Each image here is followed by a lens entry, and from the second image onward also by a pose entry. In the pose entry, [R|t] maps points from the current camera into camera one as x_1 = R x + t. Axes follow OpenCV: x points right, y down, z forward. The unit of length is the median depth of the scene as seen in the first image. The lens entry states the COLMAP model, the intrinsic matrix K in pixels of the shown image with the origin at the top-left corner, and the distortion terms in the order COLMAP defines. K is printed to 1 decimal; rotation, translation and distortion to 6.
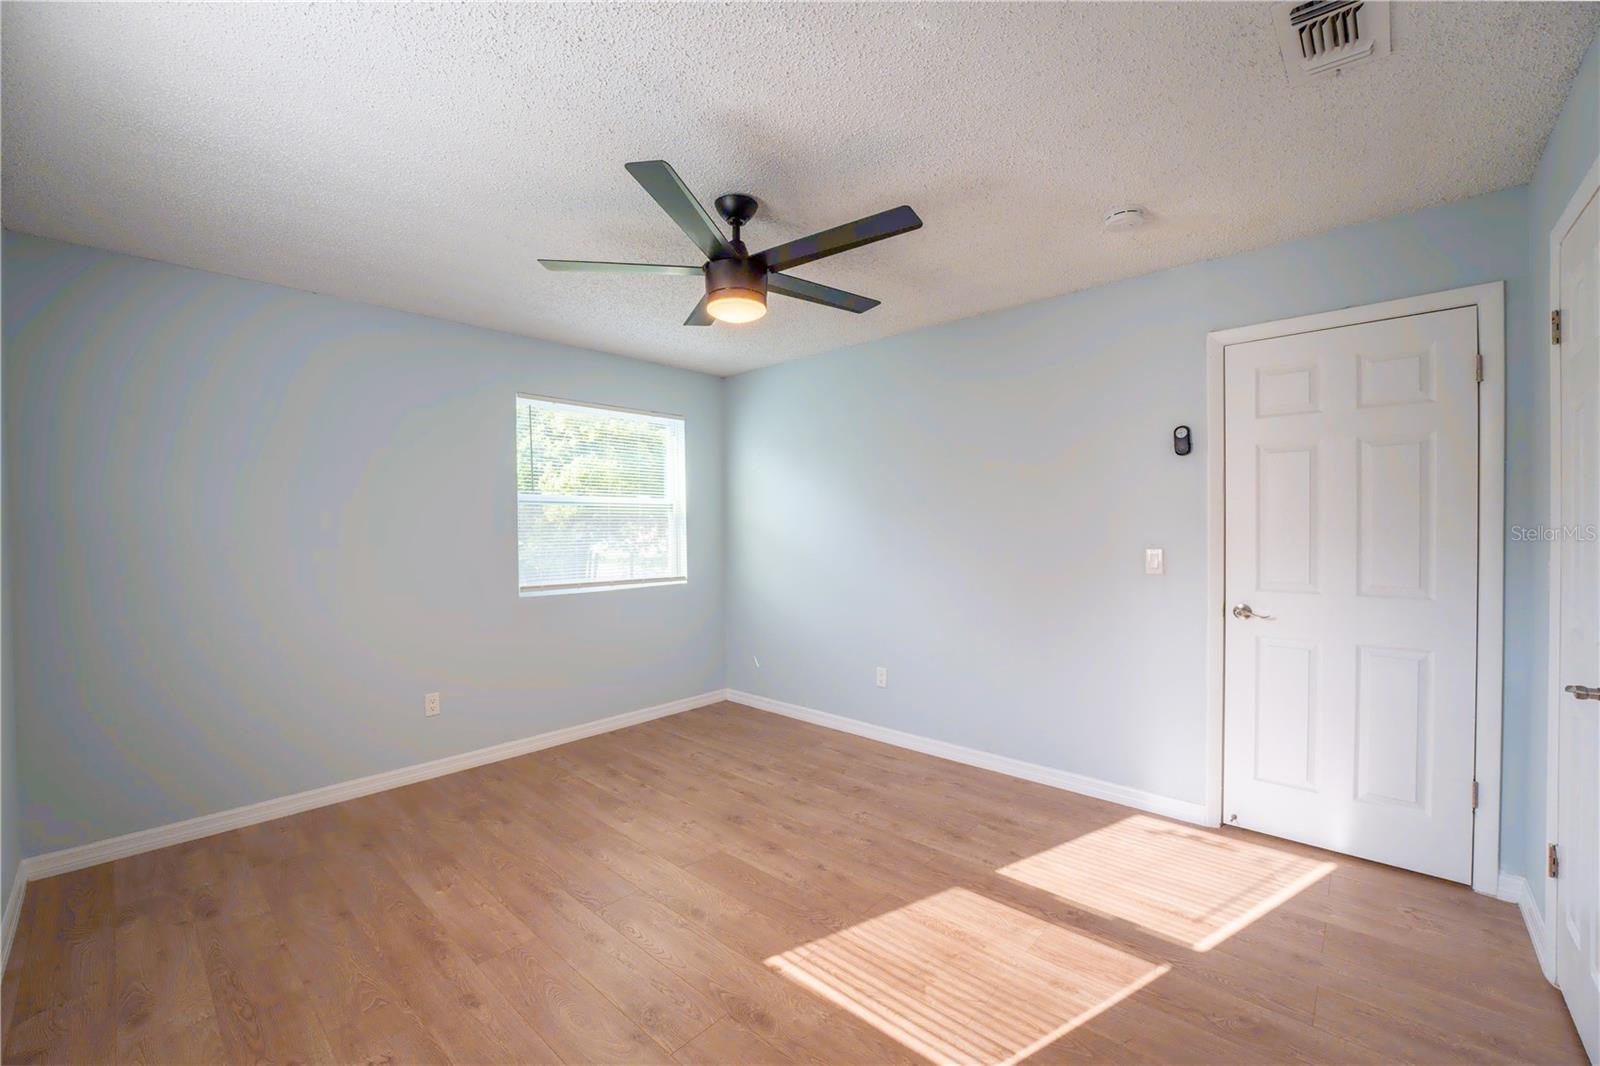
lens RADIAL K [[645.0, 0, 792.7], [0, 645.0, 534.4], [0, 0, 1]] dist [-0.026974, 0.000147]
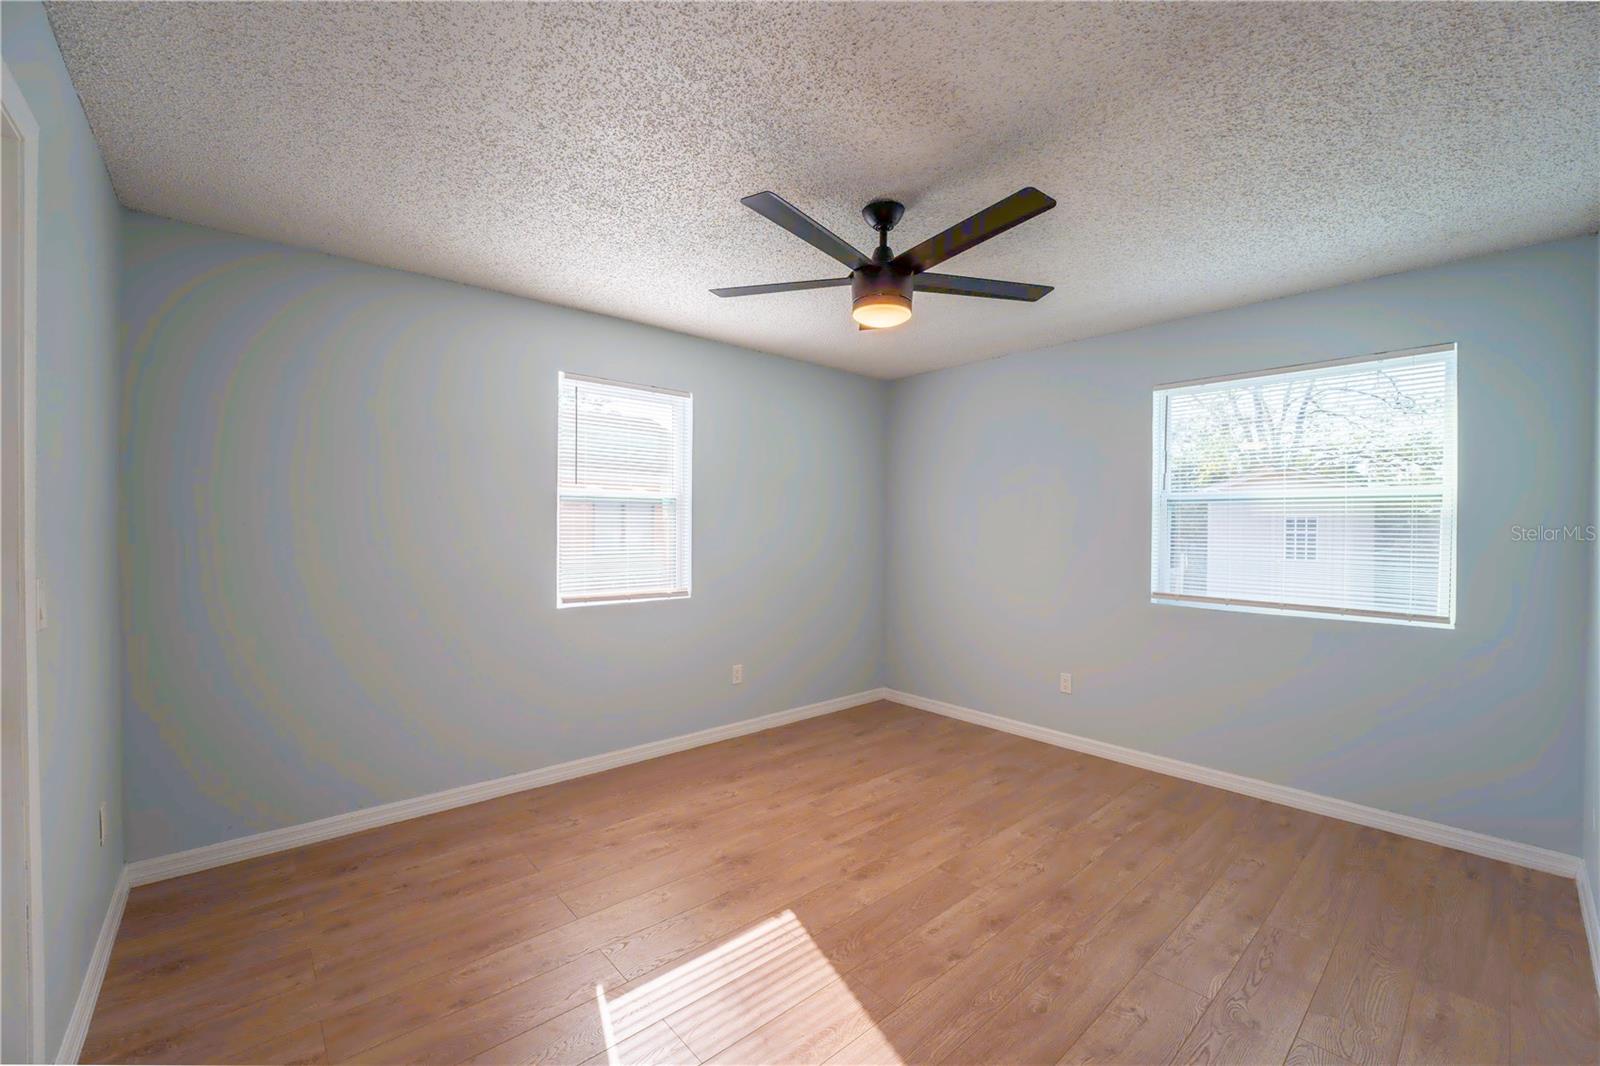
lens RADIAL K [[646.5, 0, 802.4], [0, 646.5, 533.8], [0, 0, 1]] dist [-0.029448, 0.003167]
pose [[-0.096854, 0.020922, -0.995079, 0.788234], [-0.017334, 0.999592, 0.022704, -0.022519], [0.995148, 0.019447, -0.096452, 0.816575]]
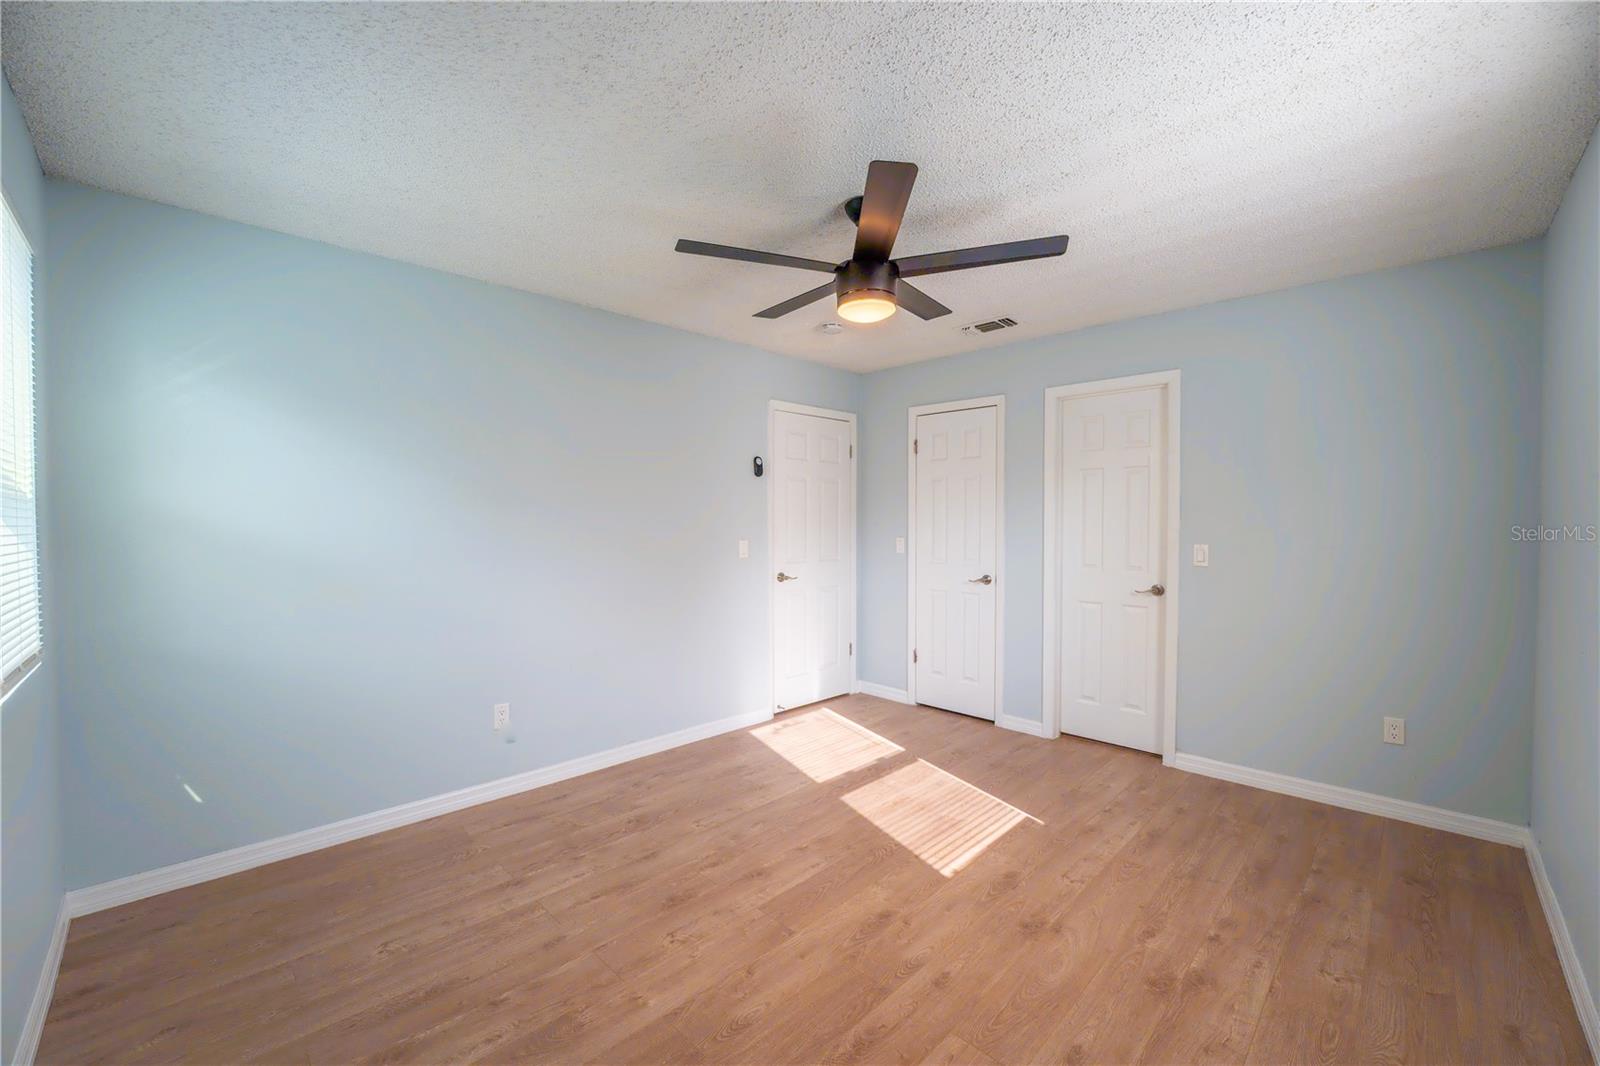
lens RADIAL K [[646.5, 0, 802.4], [0, 646.5, 533.8], [0, 0, 1]] dist [-0.029448, 0.003167]
pose [[0.033268, -0.010498, 0.999391, -0.932111], [0.012856, 0.999867, 0.010075, -0.005673], [-0.999364, 0.012513, 0.033399, 0.892993]]
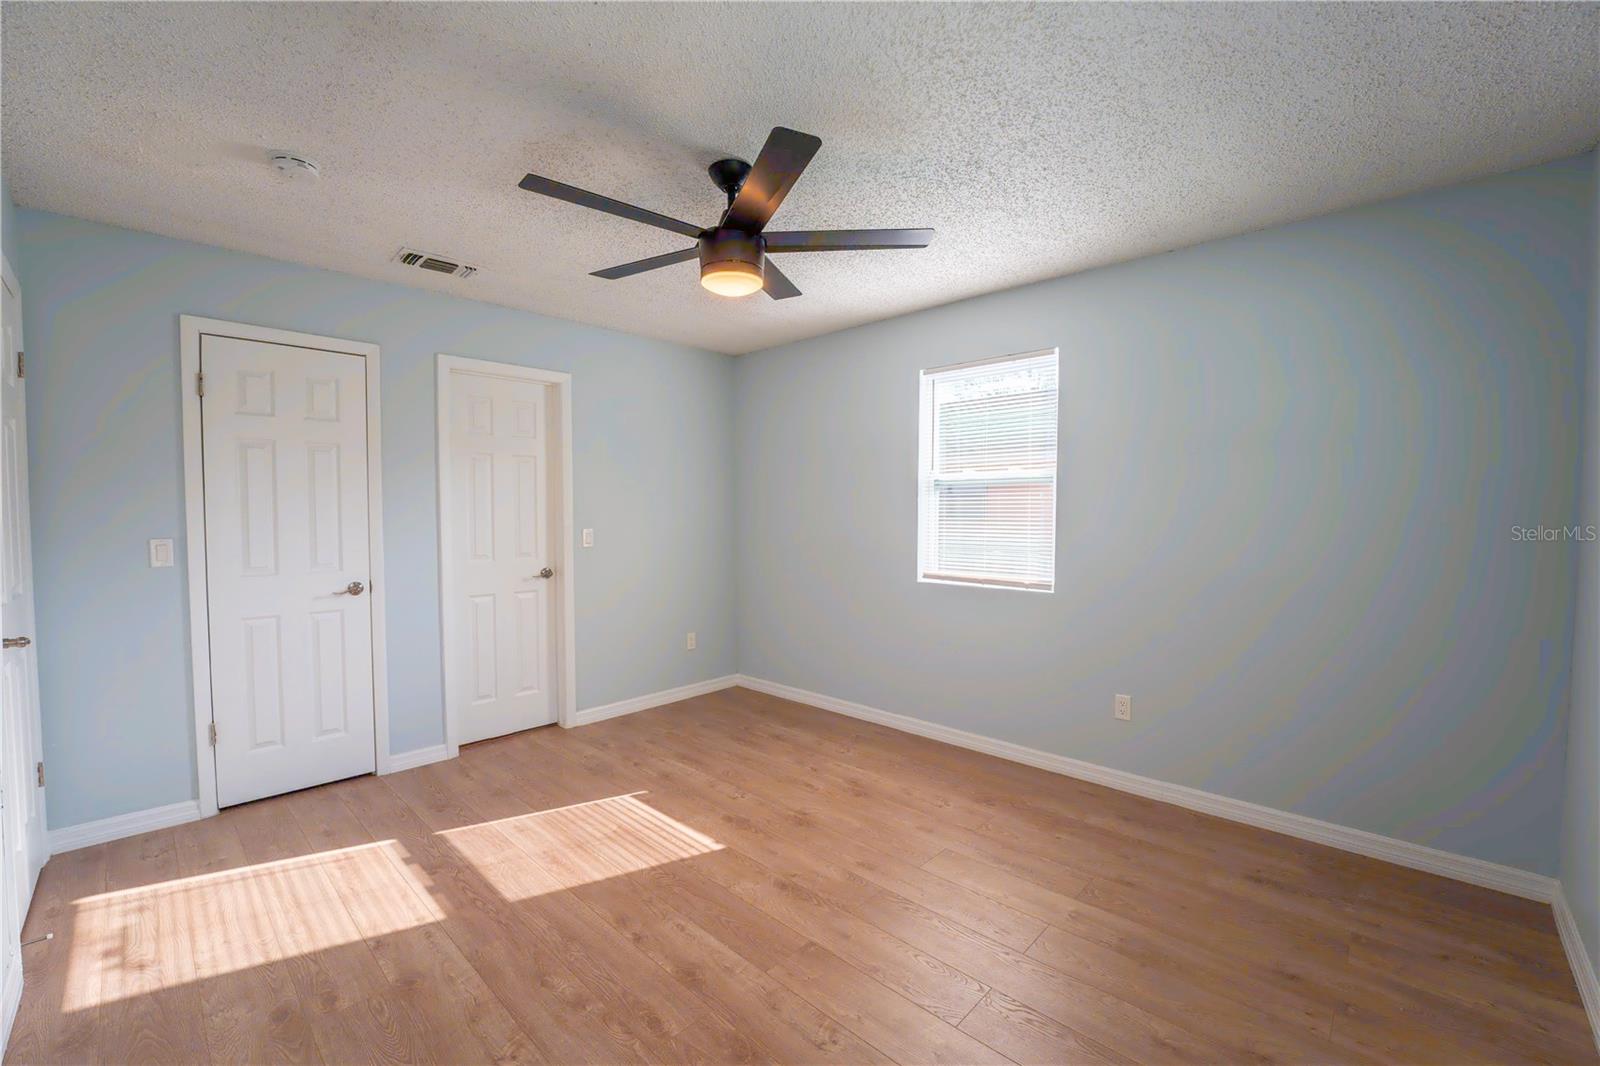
lens RADIAL K [[660.8, 0, 798.0], [0, 660.8, 535.1], [0, 0, 1]] dist [-0.032339, 0.005512]
pose [[-0.999844, 0.010873, 0.013913, -0.161226], [0.011572, 0.998622, 0.051195, -0.019812], [-0.013337, 0.051348, -0.998592, 1.662899]]
